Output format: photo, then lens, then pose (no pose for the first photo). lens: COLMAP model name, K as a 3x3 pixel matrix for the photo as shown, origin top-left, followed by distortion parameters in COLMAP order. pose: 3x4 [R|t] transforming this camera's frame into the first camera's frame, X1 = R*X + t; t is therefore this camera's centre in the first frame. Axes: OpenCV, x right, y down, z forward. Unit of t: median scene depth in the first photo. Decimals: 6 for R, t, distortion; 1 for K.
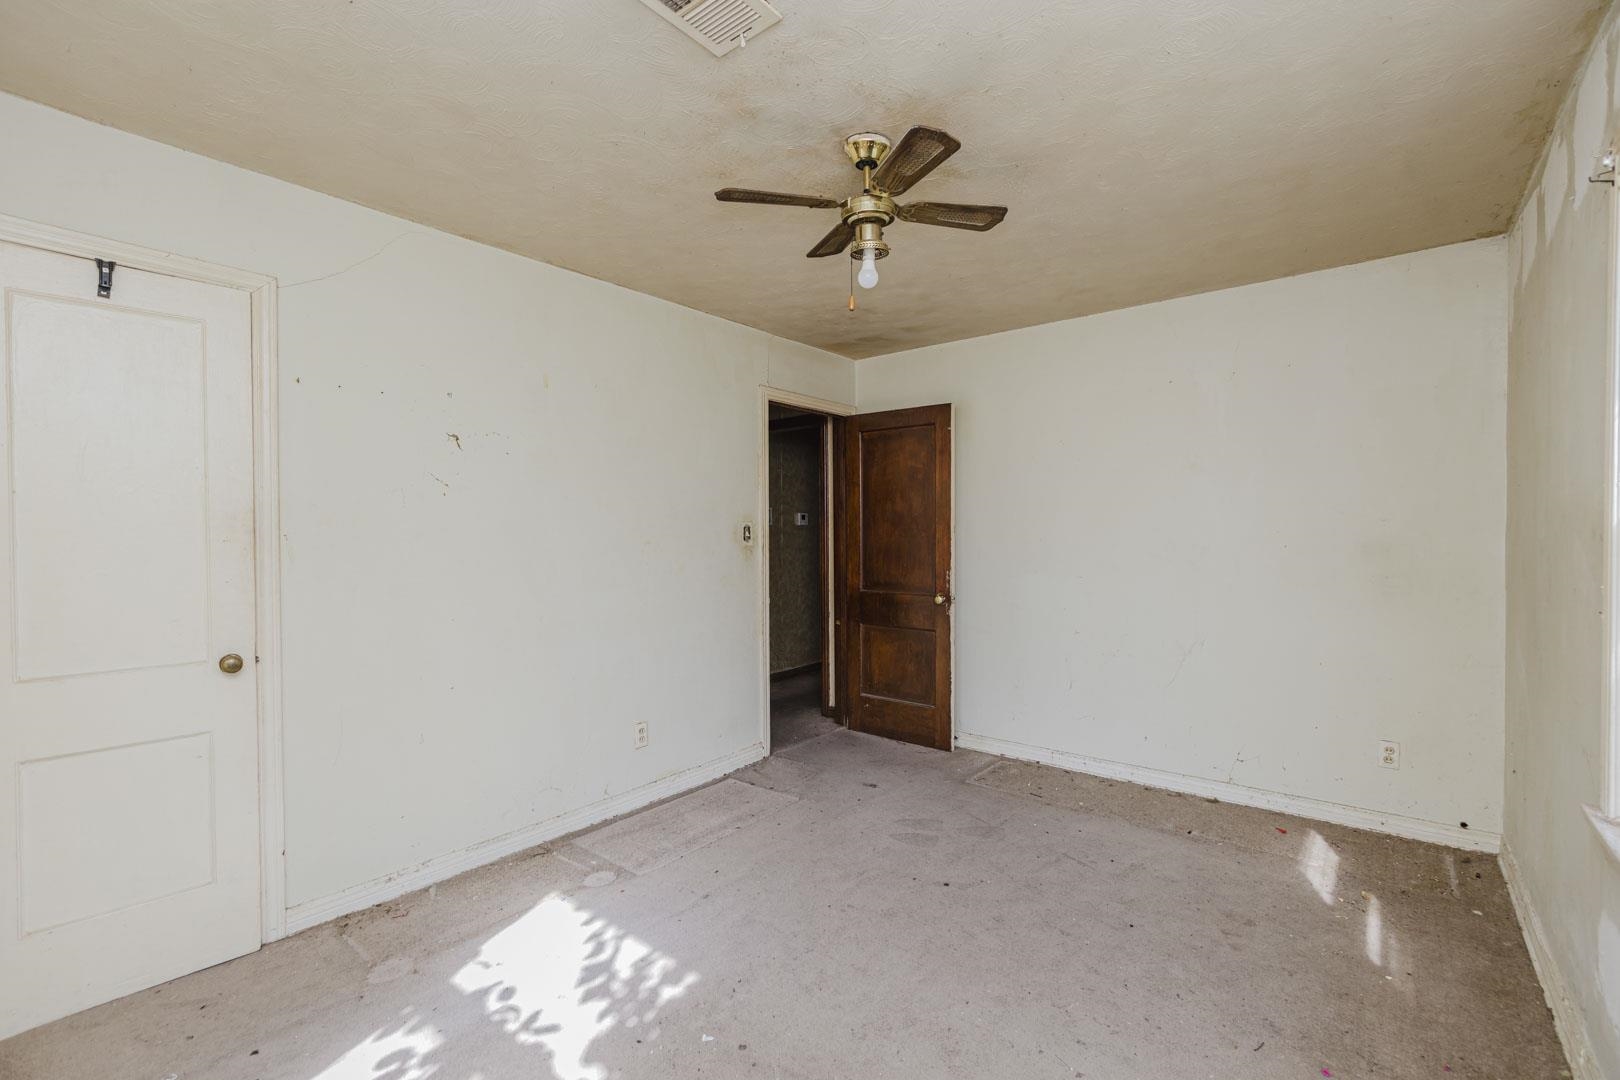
lens RADIAL K [[692.5, 0, 817.4], [0, 692.5, 536.7], [0, 0, 1]] dist [-0.008437, 0.000966]
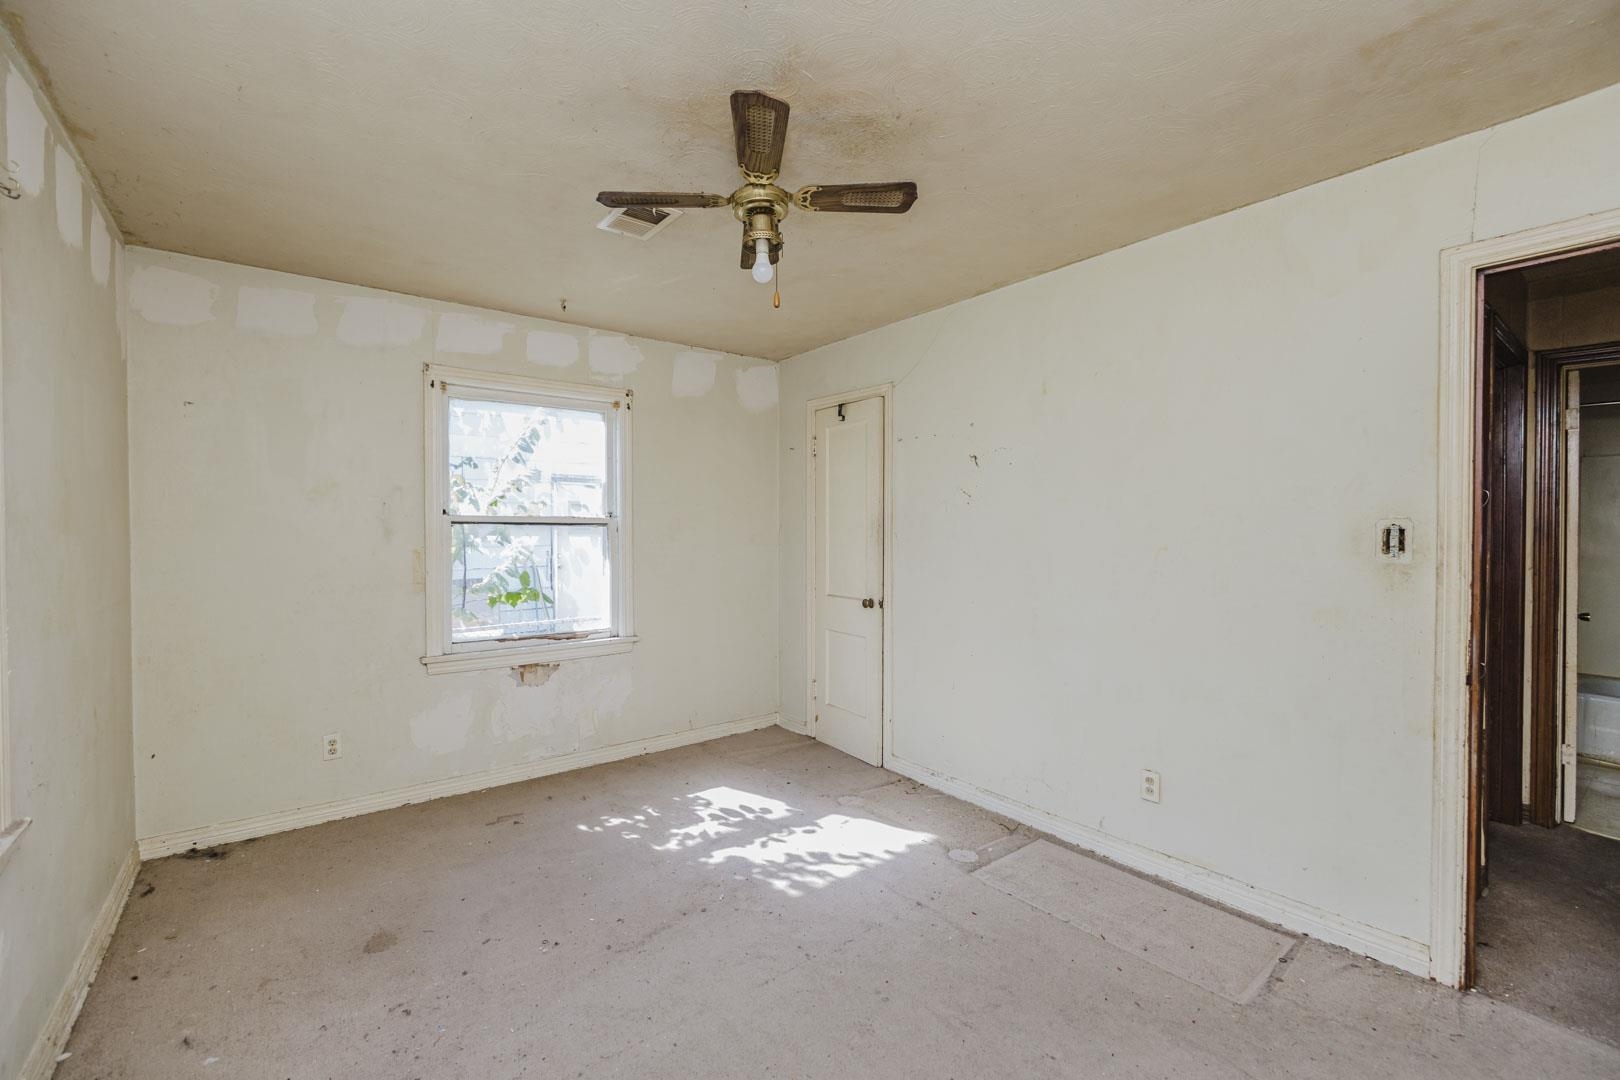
lens RADIAL K [[692.5, 0, 810.8], [0, 692.5, 537.1], [0, 0, 1]] dist [-0.008437, 0.000966]
pose [[-0.226382, 0.017209, -0.973887, 0.963523], [-0.008250, 0.999774, 0.019585, -0.025369], [0.974004, 0.012468, -0.226189, 1.239370]]
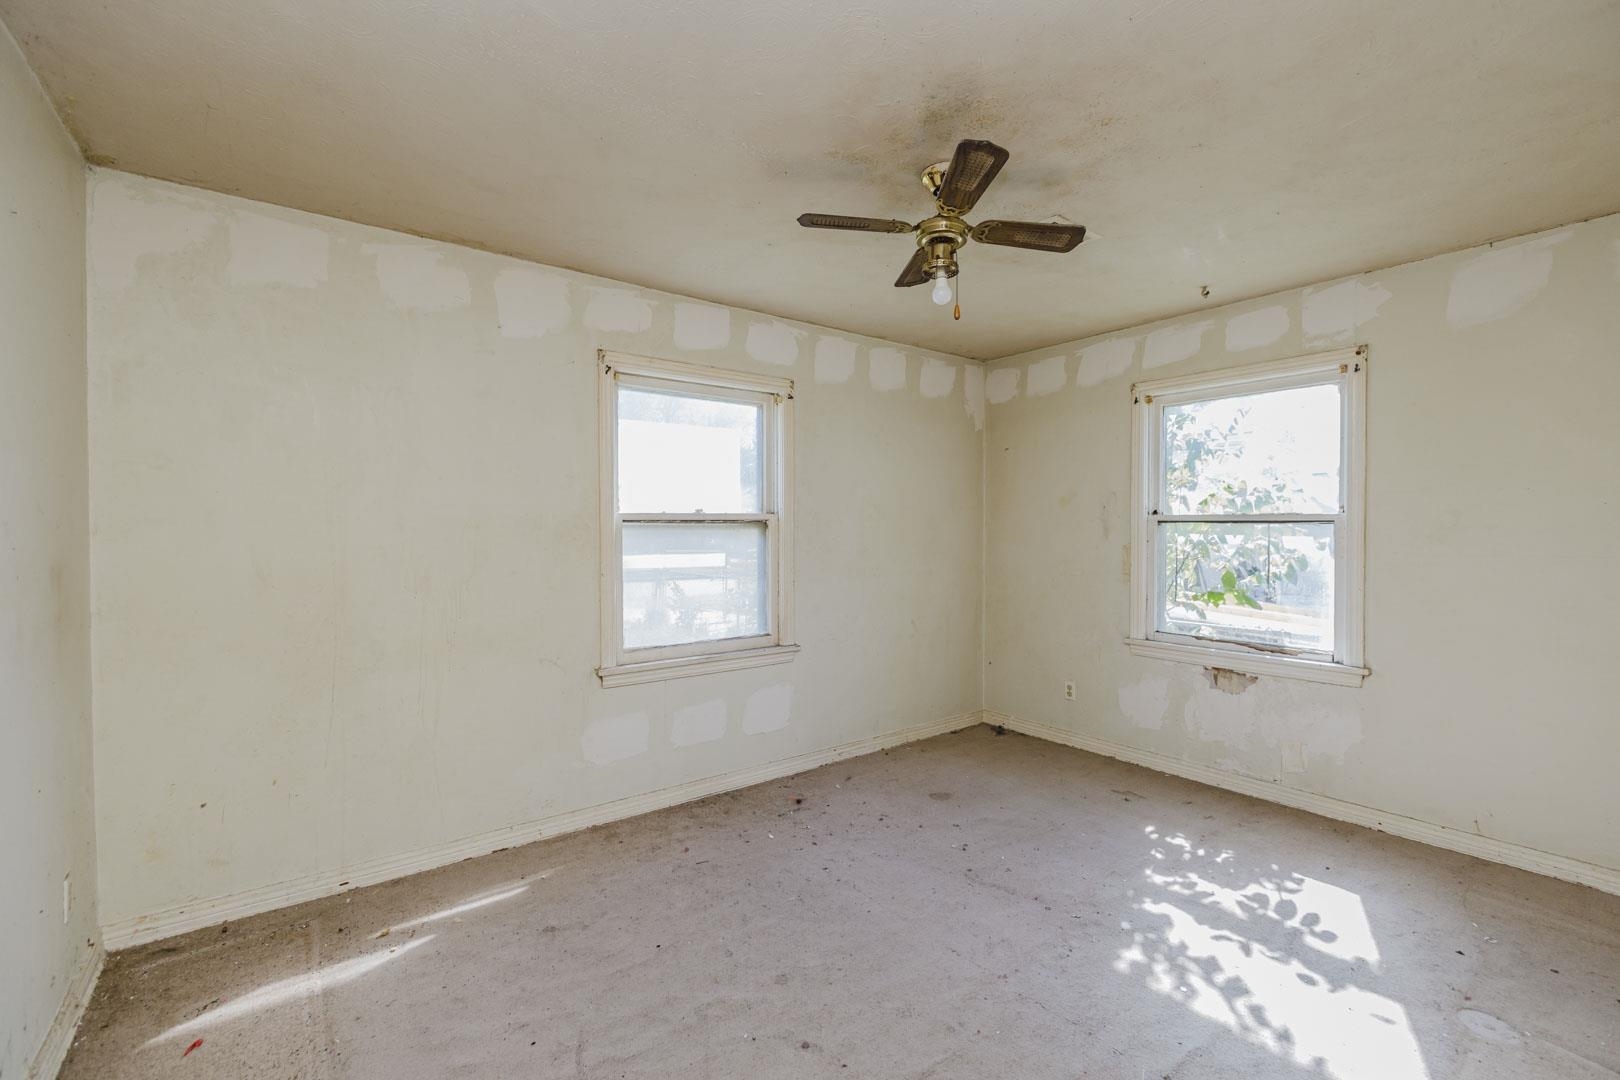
lens RADIAL K [[692.5, 0, 801.0], [0, 692.5, 535.2], [0, 0, 1]] dist [-0.008437, 0.000966]
pose [[-0.968478, 0.006462, 0.249017, 0.020722], [0.011805, 0.999731, 0.019972, -0.032855], [-0.248821, 0.022282, -0.968293, 2.007021]]
